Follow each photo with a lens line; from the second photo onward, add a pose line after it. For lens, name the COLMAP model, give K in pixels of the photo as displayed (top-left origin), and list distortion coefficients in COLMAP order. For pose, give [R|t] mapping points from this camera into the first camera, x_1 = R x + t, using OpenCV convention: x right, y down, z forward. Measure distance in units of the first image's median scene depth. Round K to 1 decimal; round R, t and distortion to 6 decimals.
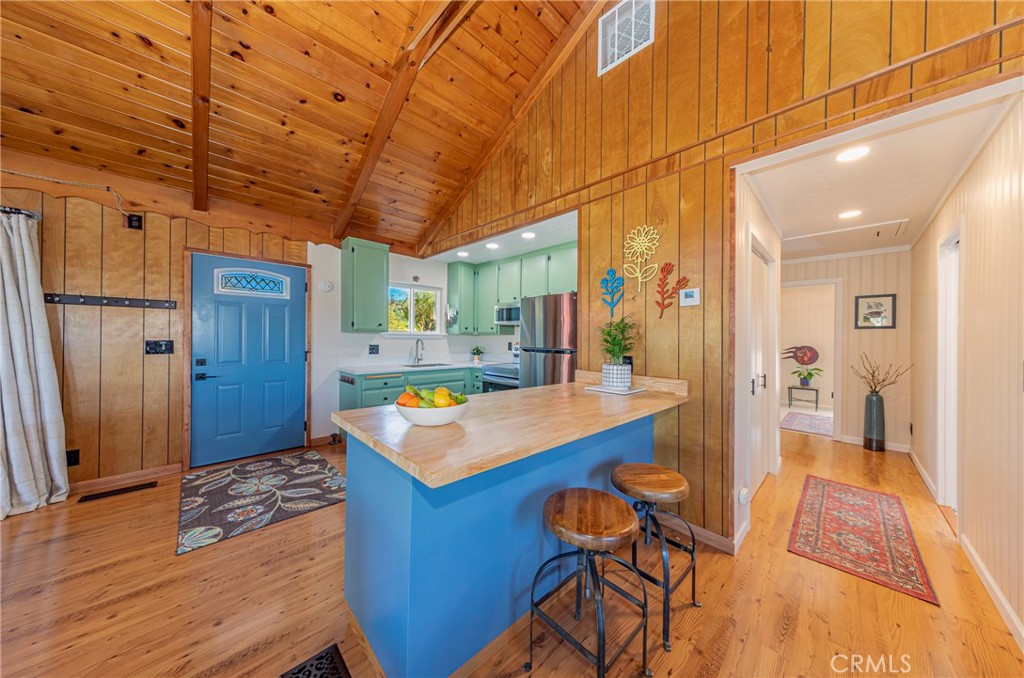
lens RADIAL K [[324.5, 0, 516.9], [0, 324.5, 335.5], [0, 0, 1]] dist [0.001871, 0.000063]
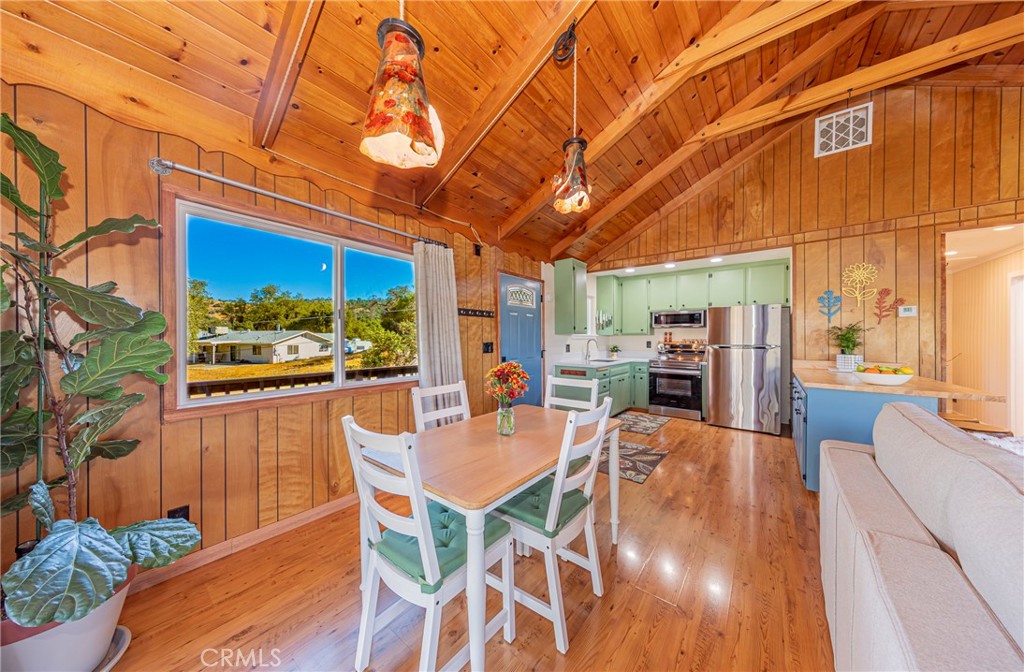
lens RADIAL K [[322.1, 0, 512.0], [0, 322.1, 336.0], [0, 0, 1]] dist [-0.000205, 0.000142]
pose [[0.994658, -0.009965, 0.102746, -1.306391], [0.009478, 0.999941, 0.005226, -0.019068], [-0.102792, -0.004224, 0.994694, -0.311972]]
